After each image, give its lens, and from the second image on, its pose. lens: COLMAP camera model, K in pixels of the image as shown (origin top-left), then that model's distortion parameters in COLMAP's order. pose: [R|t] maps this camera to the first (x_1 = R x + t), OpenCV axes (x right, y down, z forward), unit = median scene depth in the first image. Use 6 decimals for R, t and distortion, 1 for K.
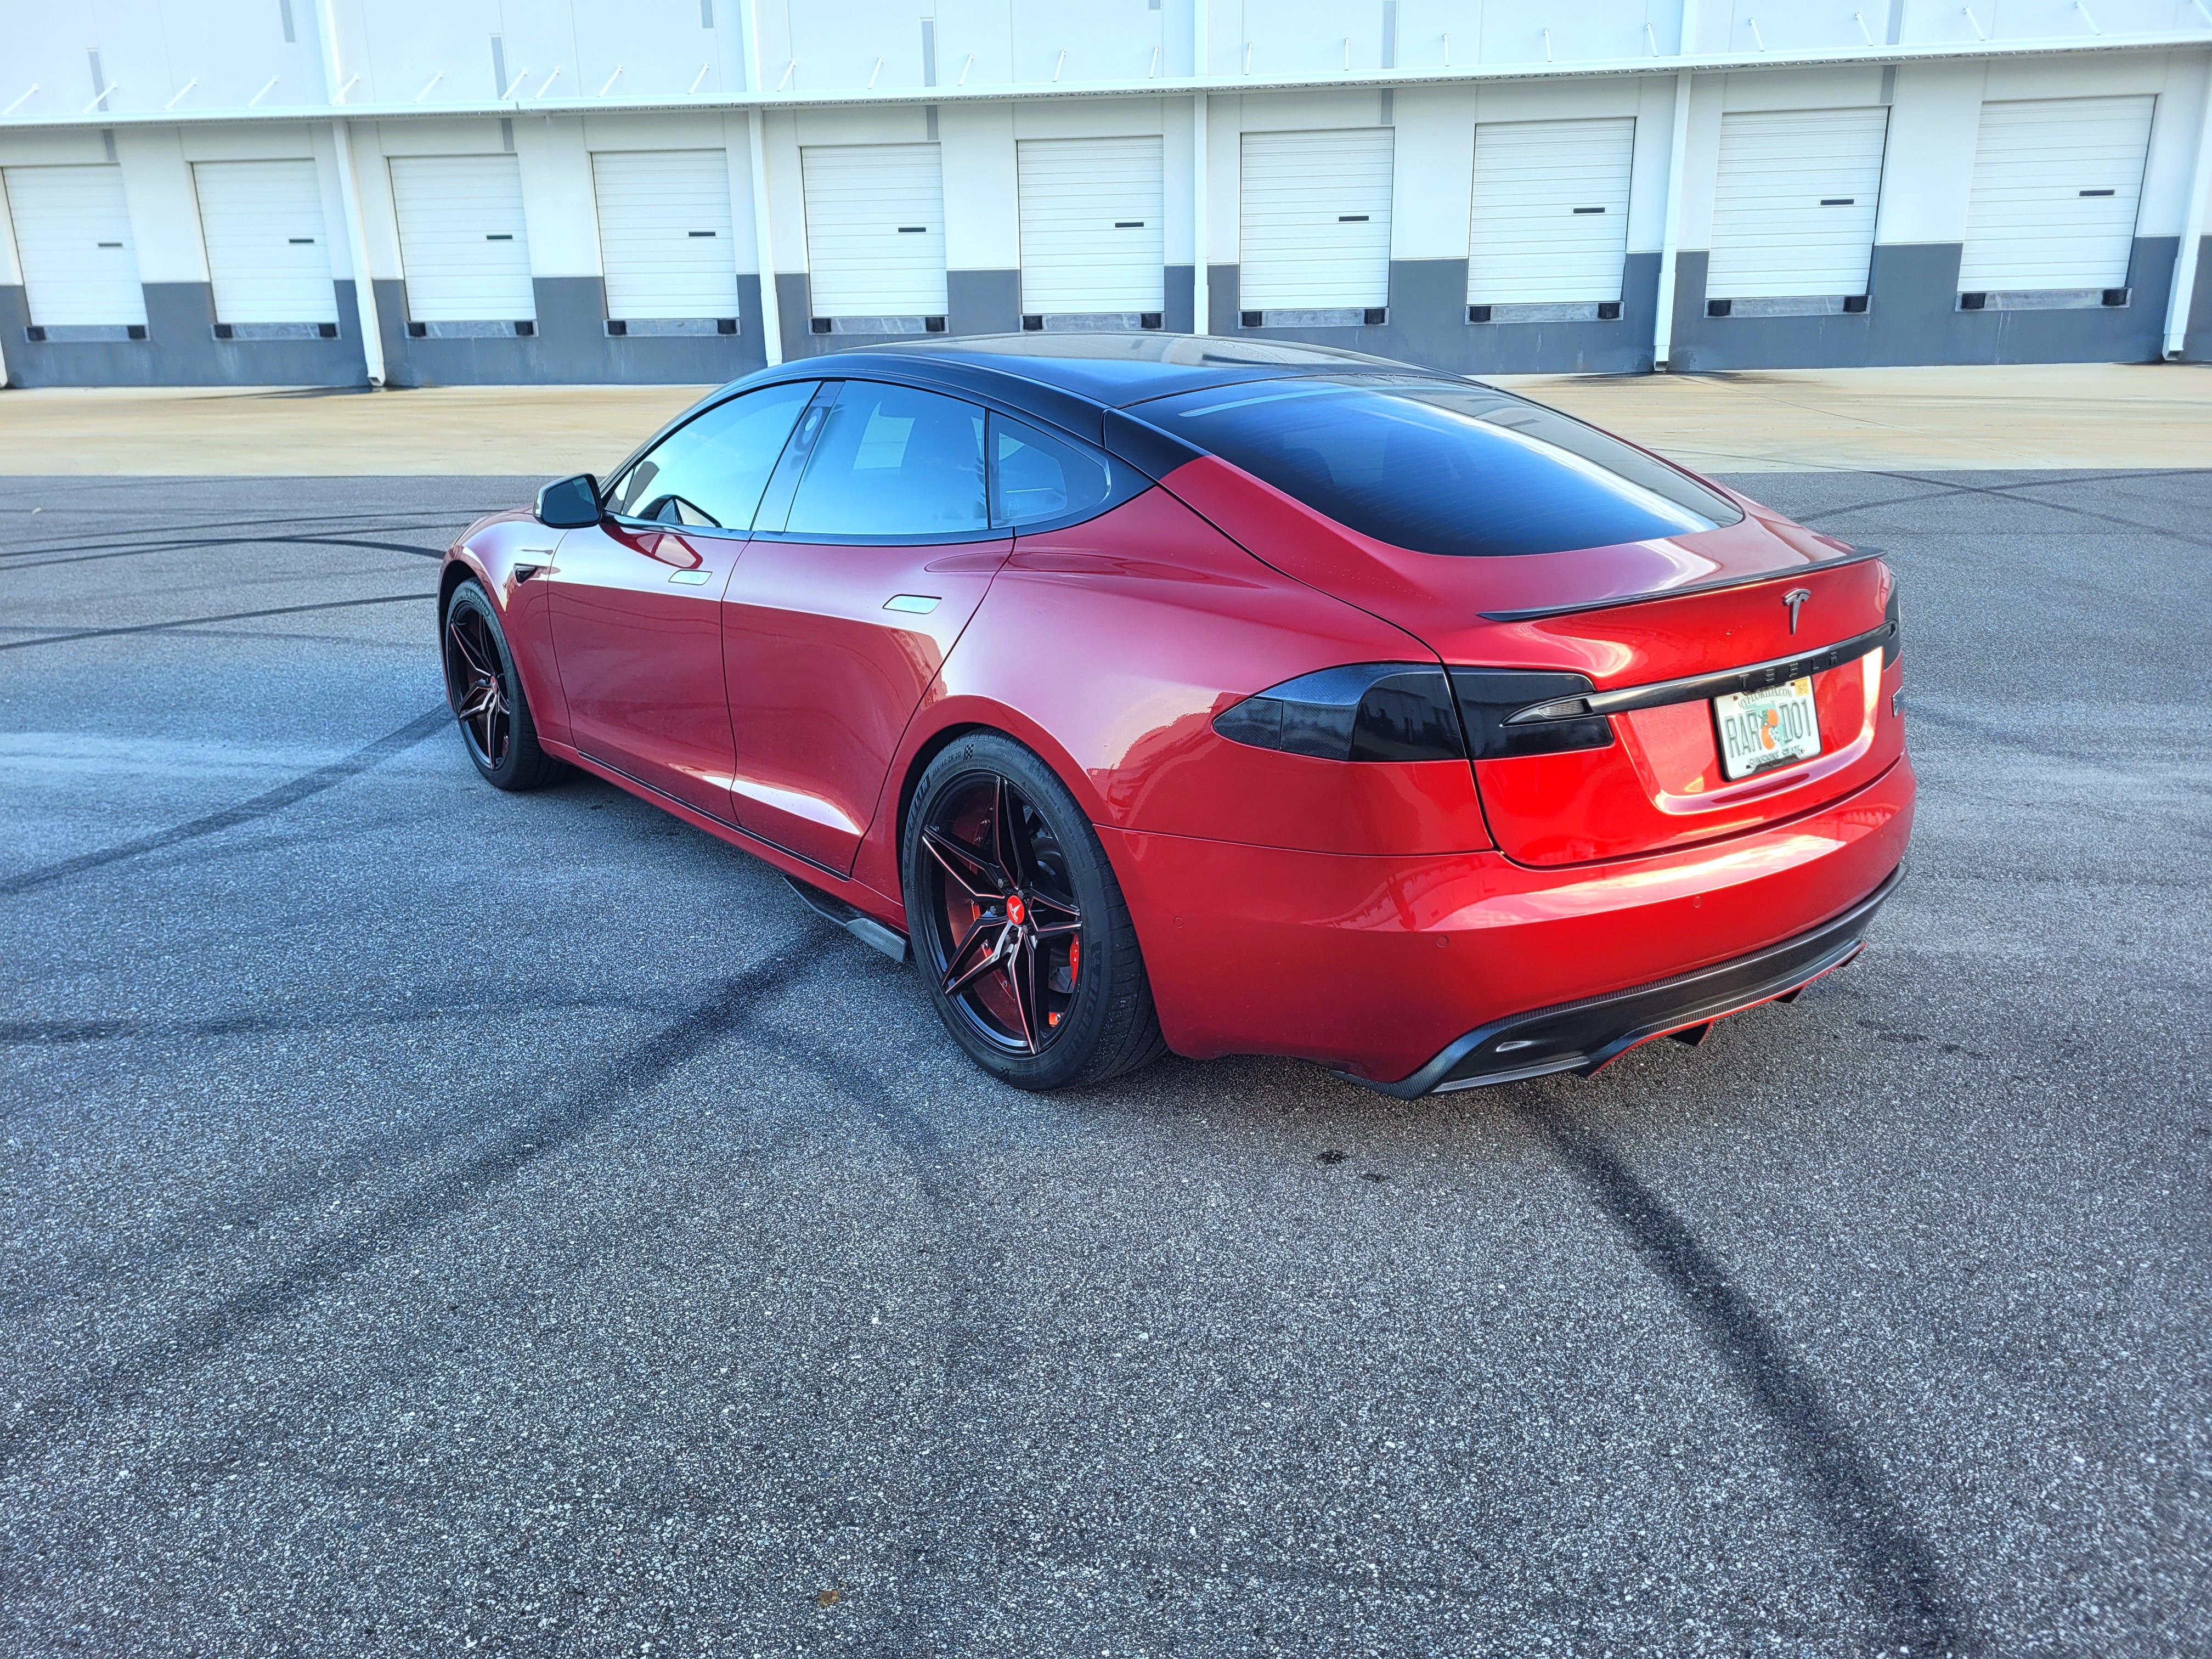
lens RADIAL K [[1600.8, 0, 1090.8], [0, 1600.8, 792.2], [0, 0, 1]] dist [0.052362, -0.031983]
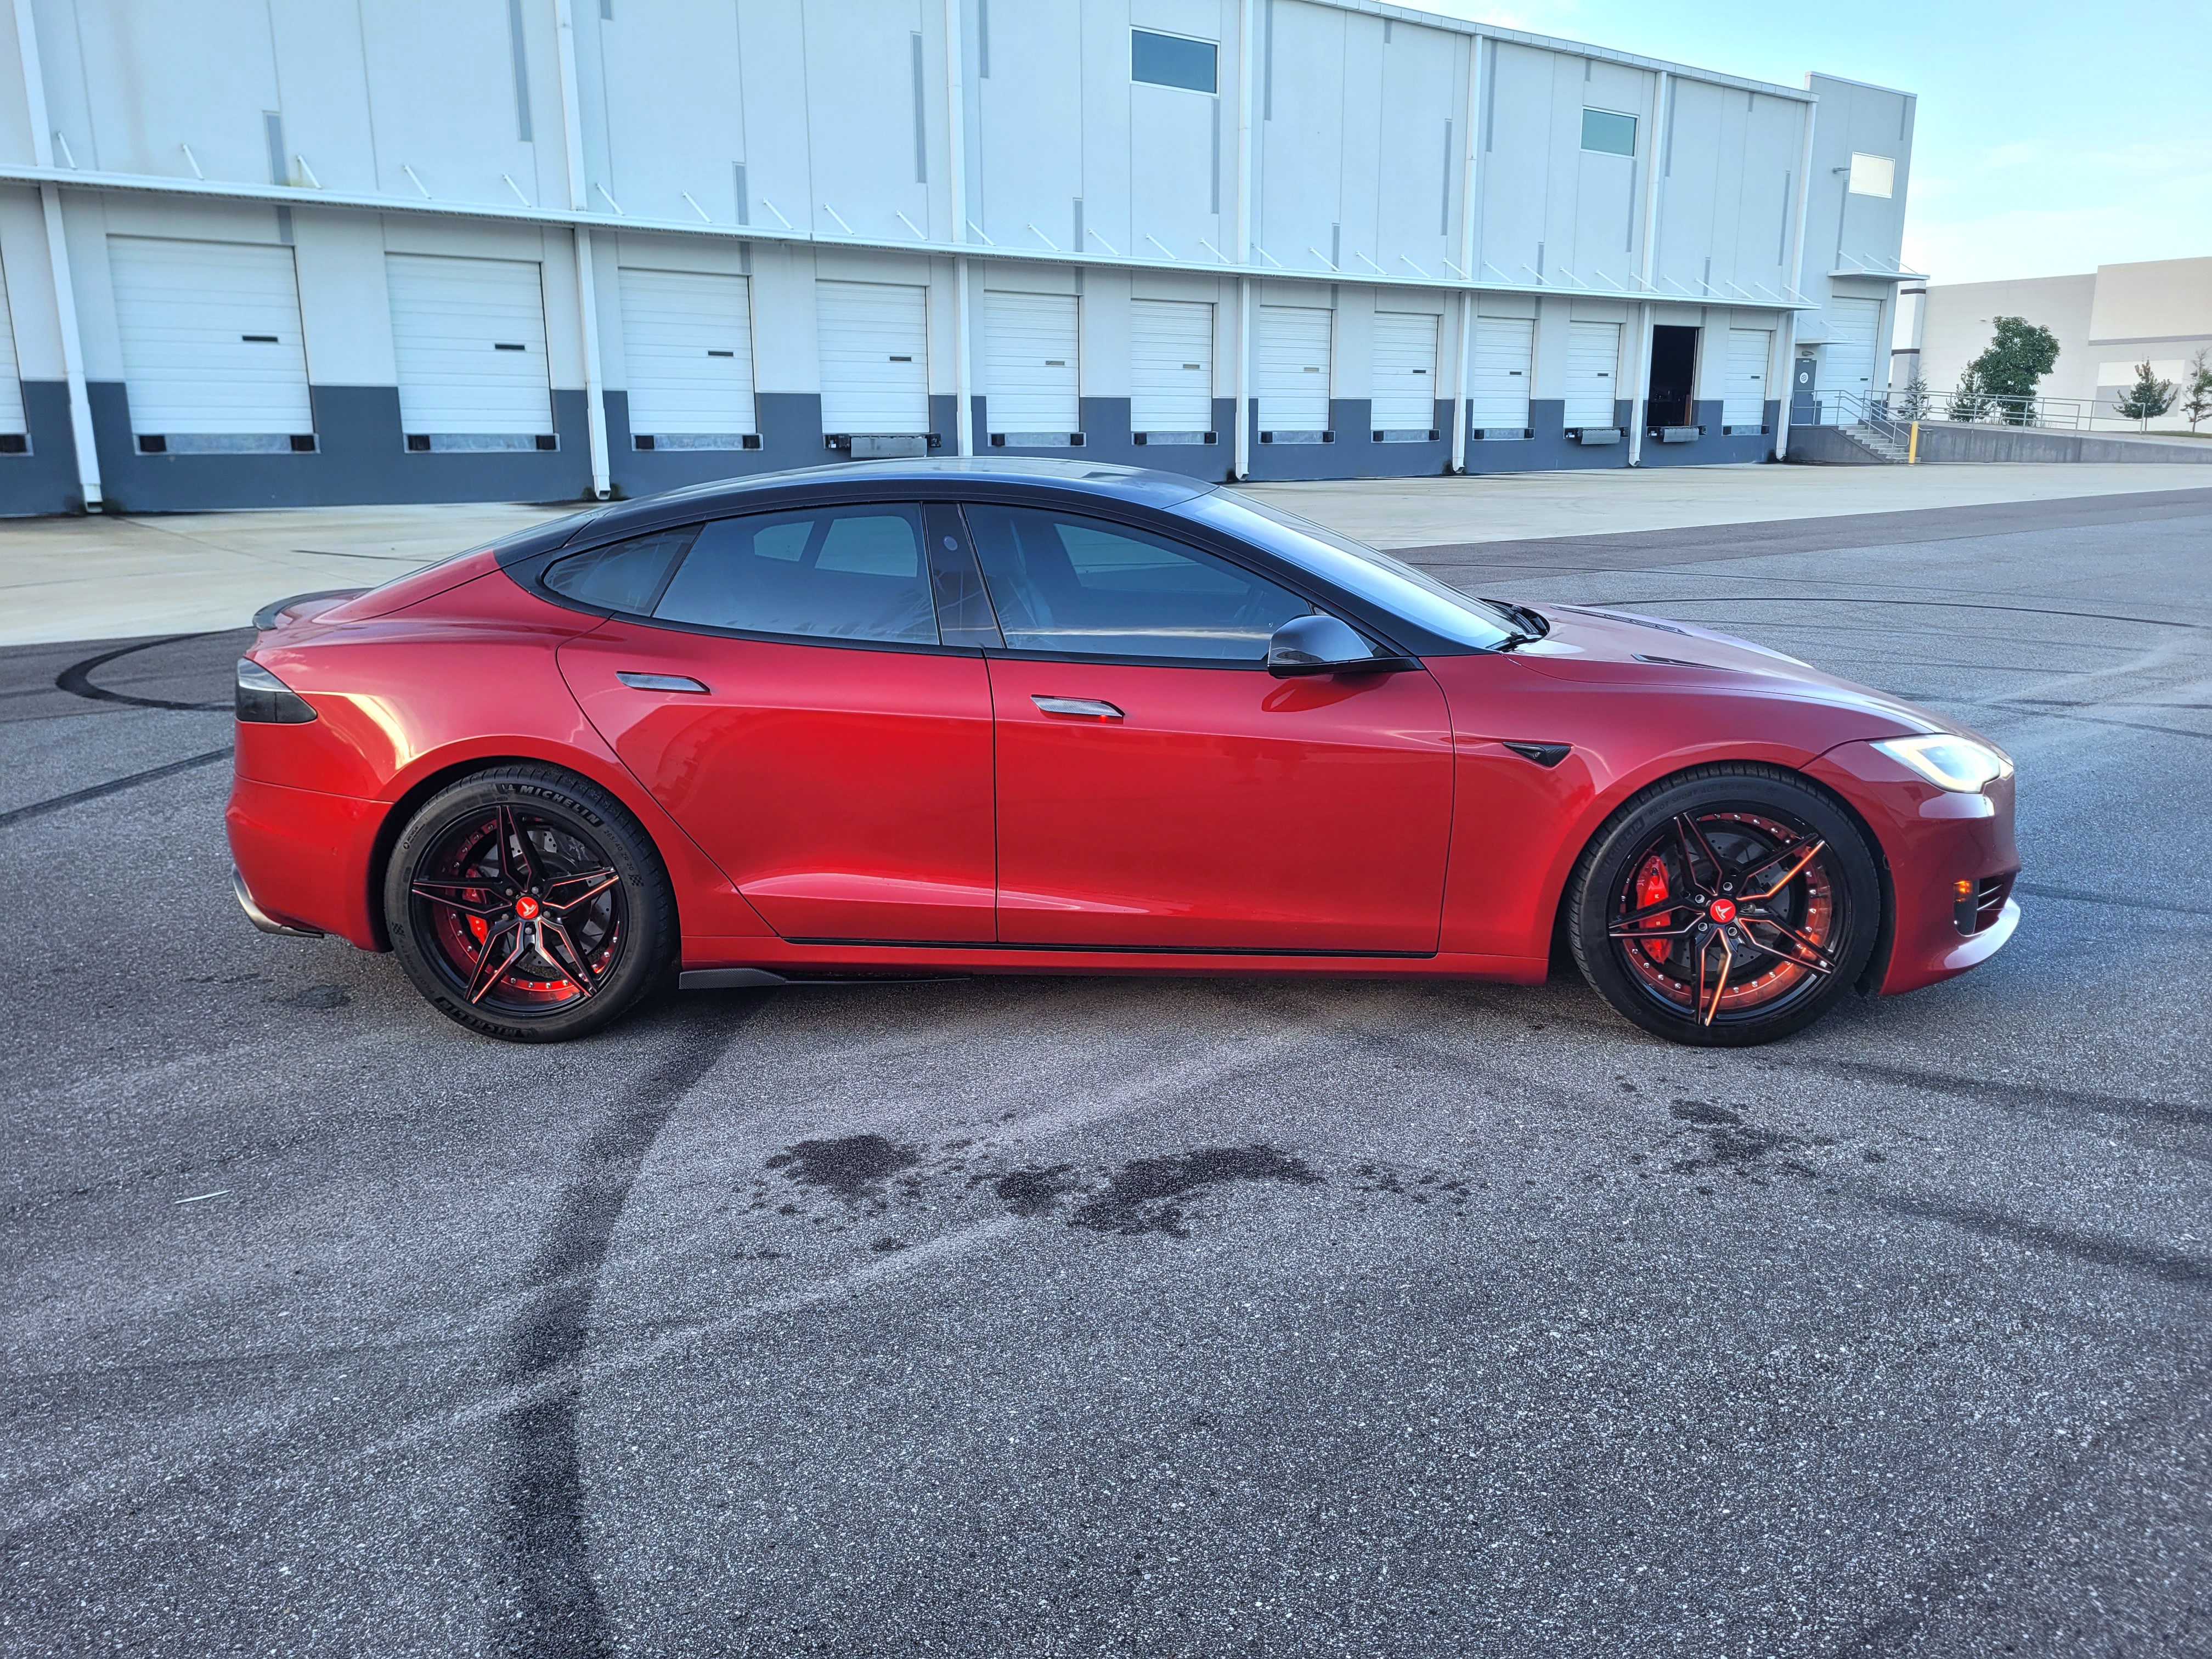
lens RADIAL K [[1600.8, 0, 1123.4], [0, 1600.8, 831.5], [0, 0, 1]] dist [0.052362, -0.031983]
pose [[0.697578, -0.160812, 0.698230, -0.732016], [0.199649, 0.979519, 0.026134, -0.017933], [-0.688132, 0.121170, 0.715397, 0.104002]]
